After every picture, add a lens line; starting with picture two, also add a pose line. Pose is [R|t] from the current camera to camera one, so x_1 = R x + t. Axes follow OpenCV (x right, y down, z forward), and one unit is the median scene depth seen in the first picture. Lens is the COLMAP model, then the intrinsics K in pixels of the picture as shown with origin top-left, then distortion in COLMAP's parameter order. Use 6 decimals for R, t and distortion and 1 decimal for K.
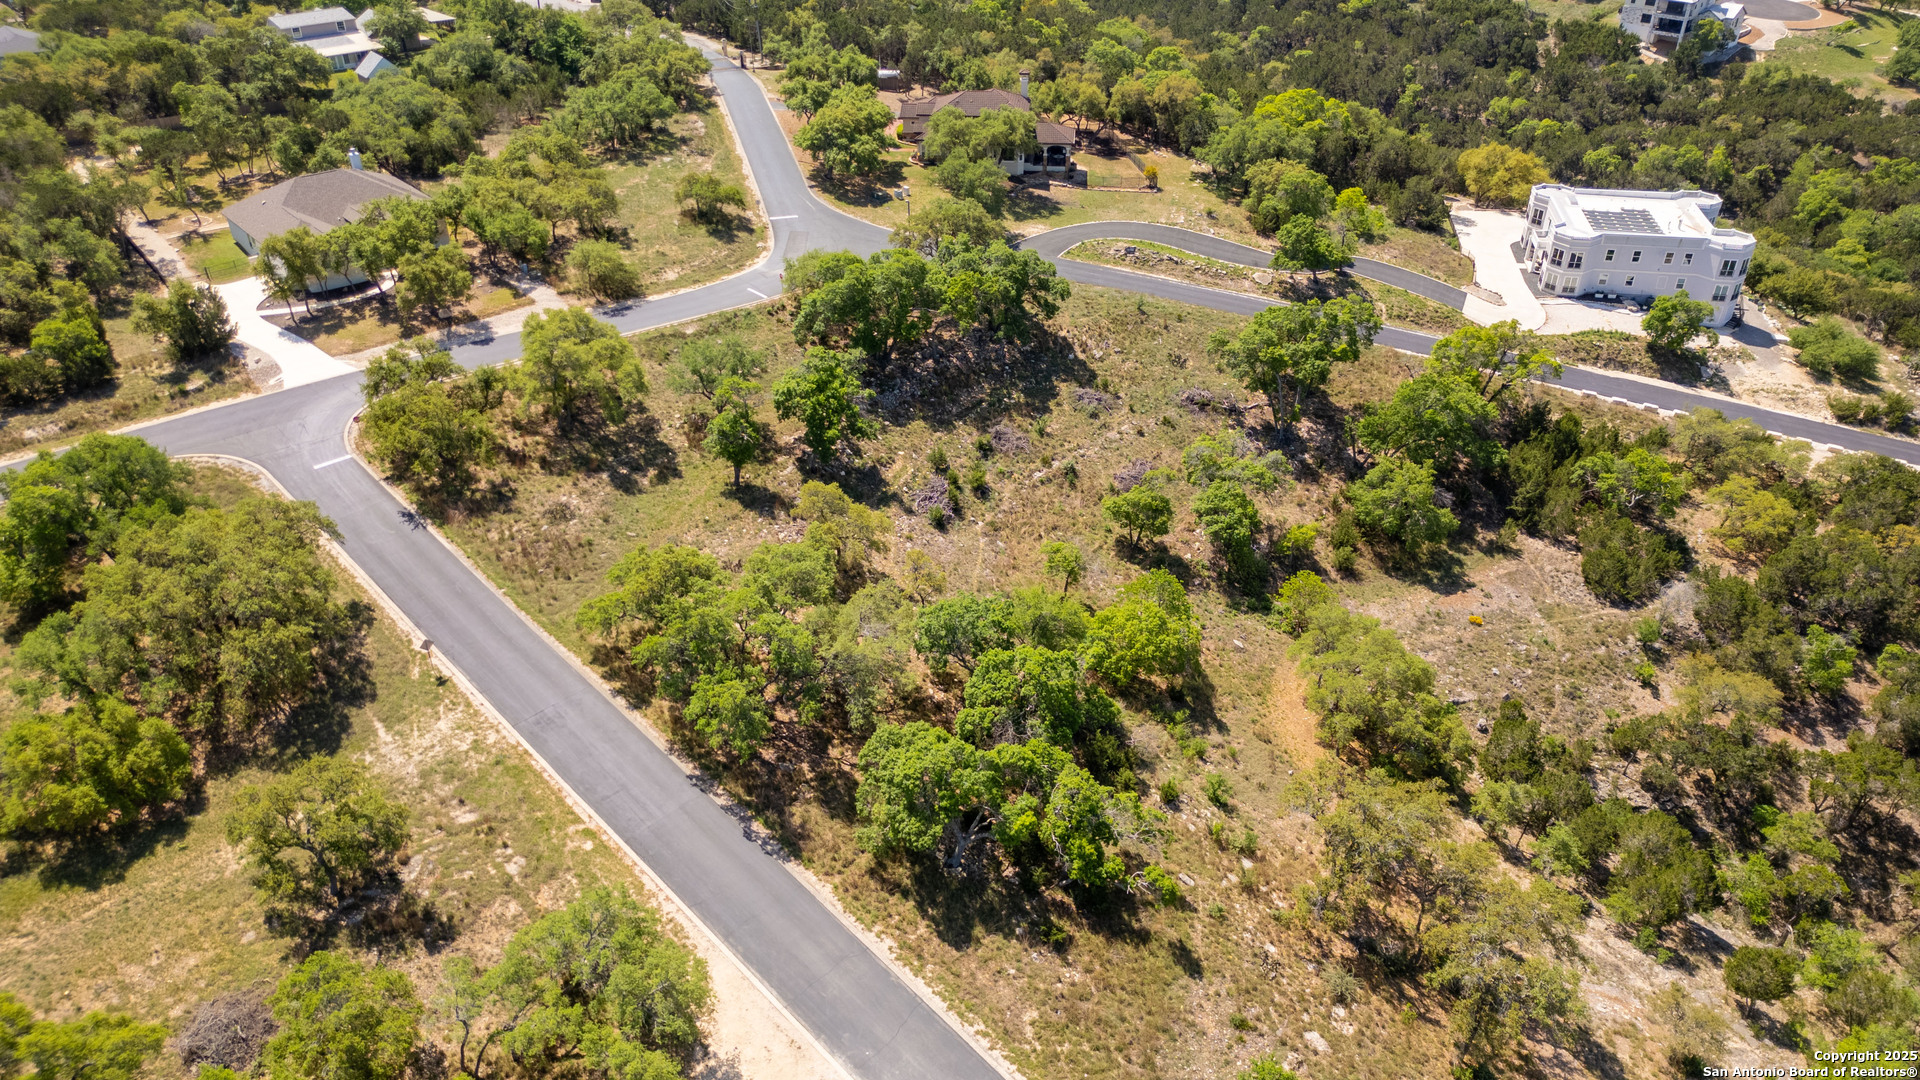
lens RADIAL K [[1340.1, 0, 949.0], [0, 1340.1, 537.1], [0, 0, 1]] dist [0.079845, -0.083447]
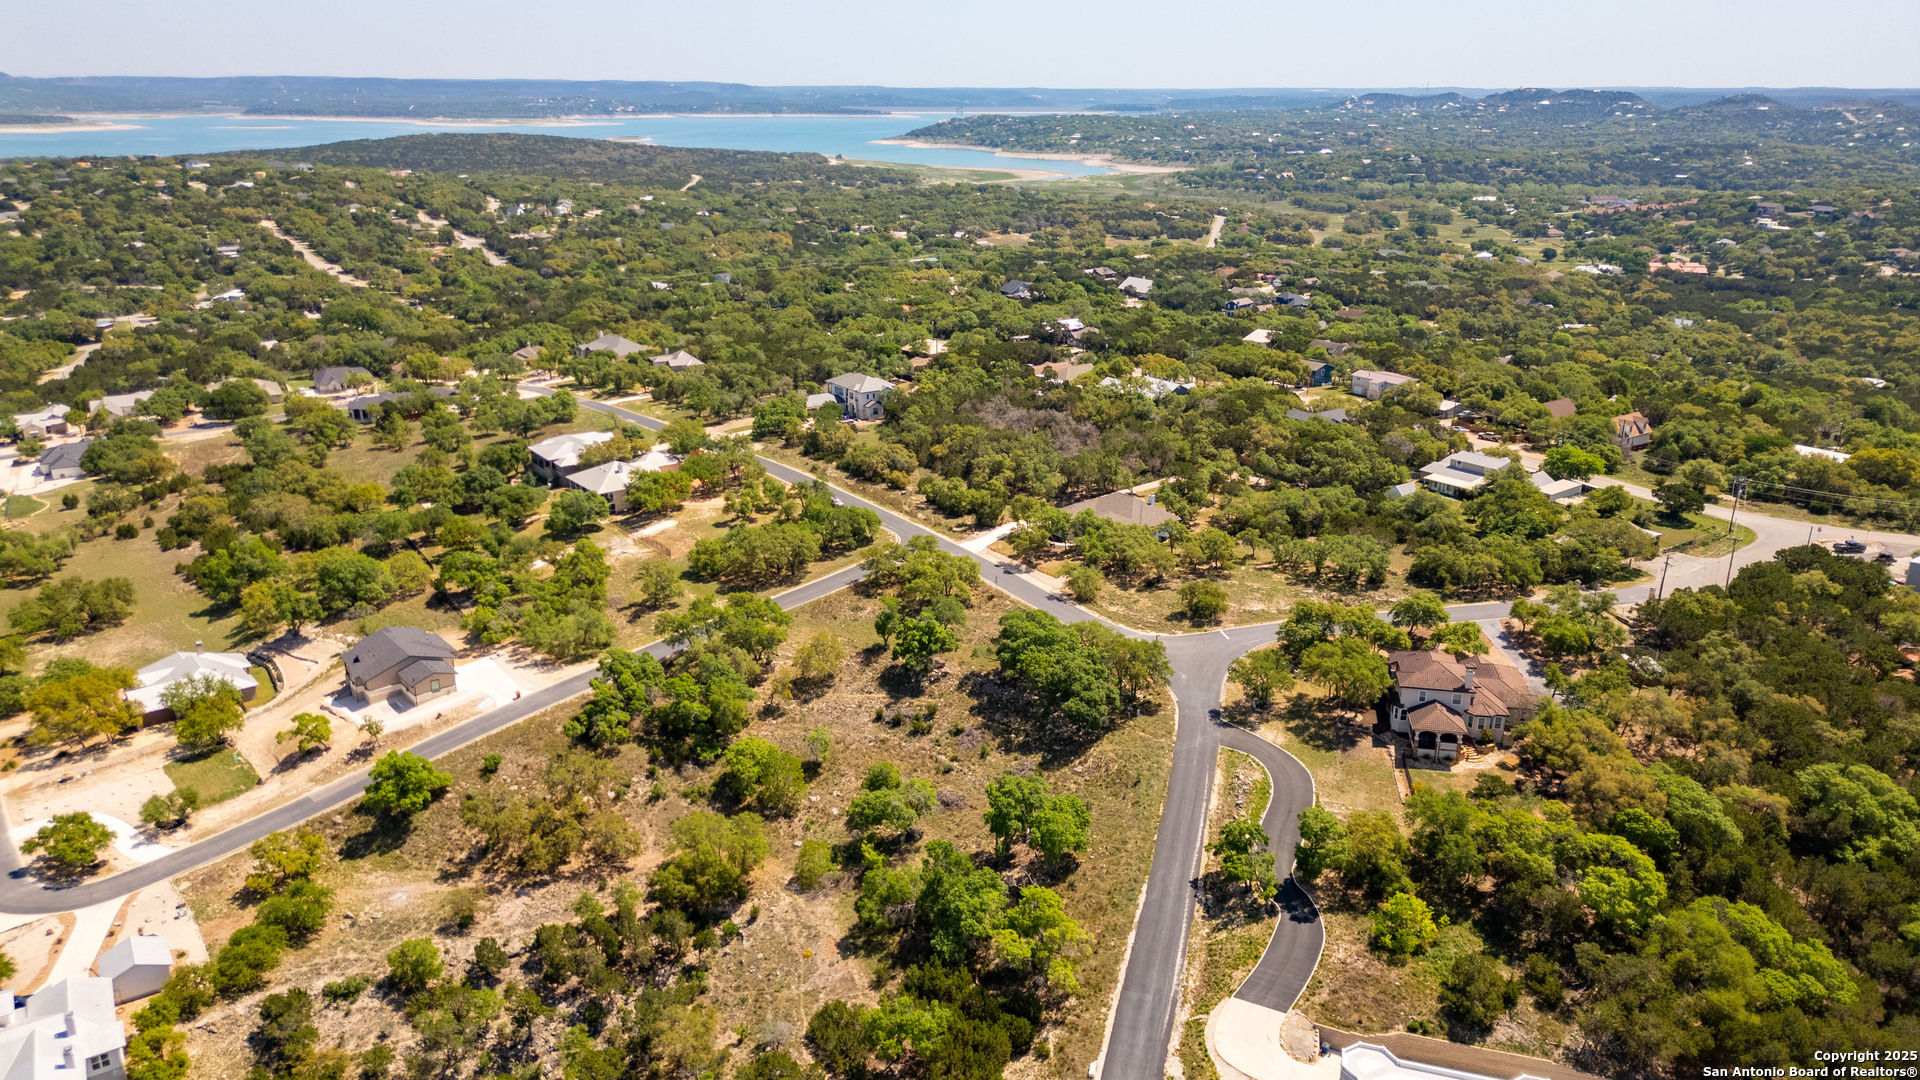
lens RADIAL K [[1340.1, 0, 949.0], [0, 1340.1, 537.1], [0, 0, 1]] dist [0.079845, -0.083447]
pose [[-0.096658, 0.327142, -0.940019, 1.543545], [-0.527950, 0.783776, 0.327053, -0.811650], [0.843757, 0.527896, 0.096956, 0.744467]]
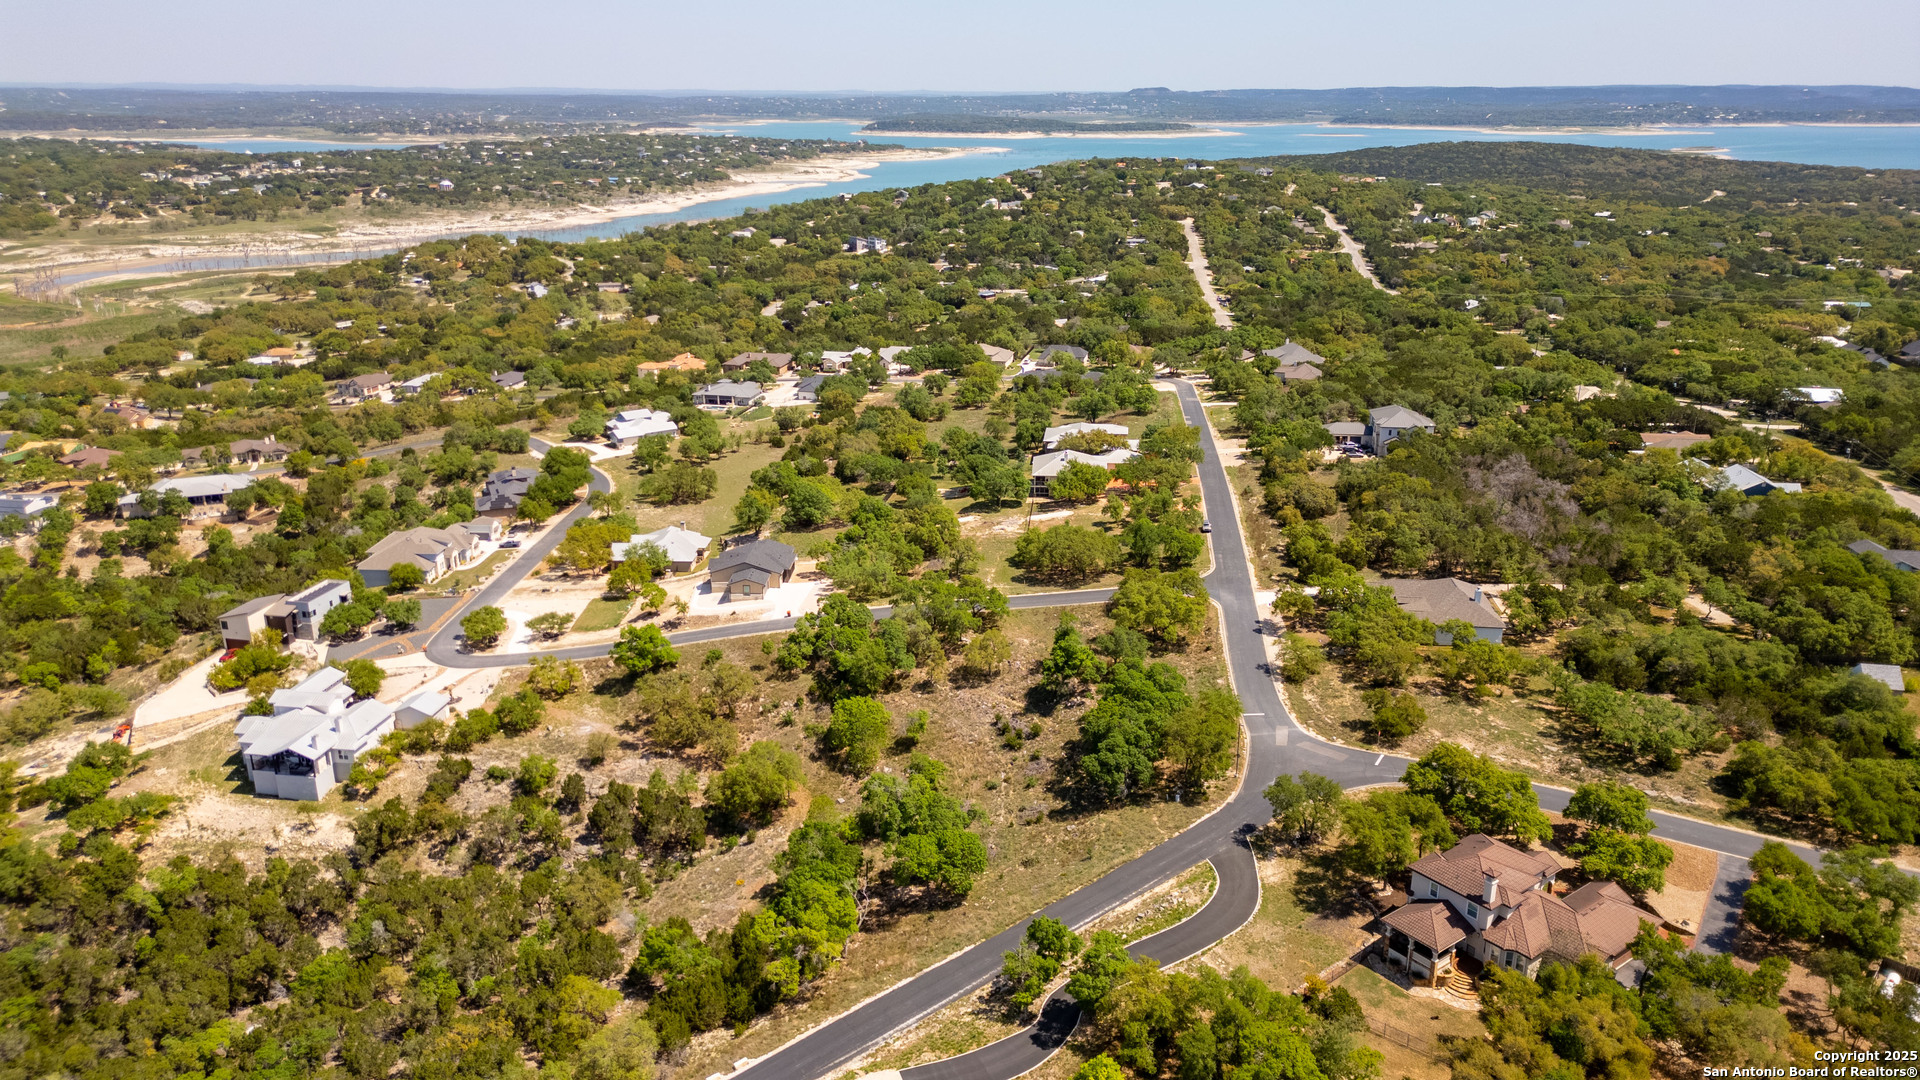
lens RADIAL K [[1340.1, 0, 949.0], [0, 1340.1, 537.1], [0, 0, 1]] dist [0.079845, -0.083447]
pose [[-0.743752, 0.219987, -0.631220, 1.089909], [-0.347416, 0.679529, 0.646175, -1.282725], [0.571083, 0.699890, -0.428973, 1.504705]]
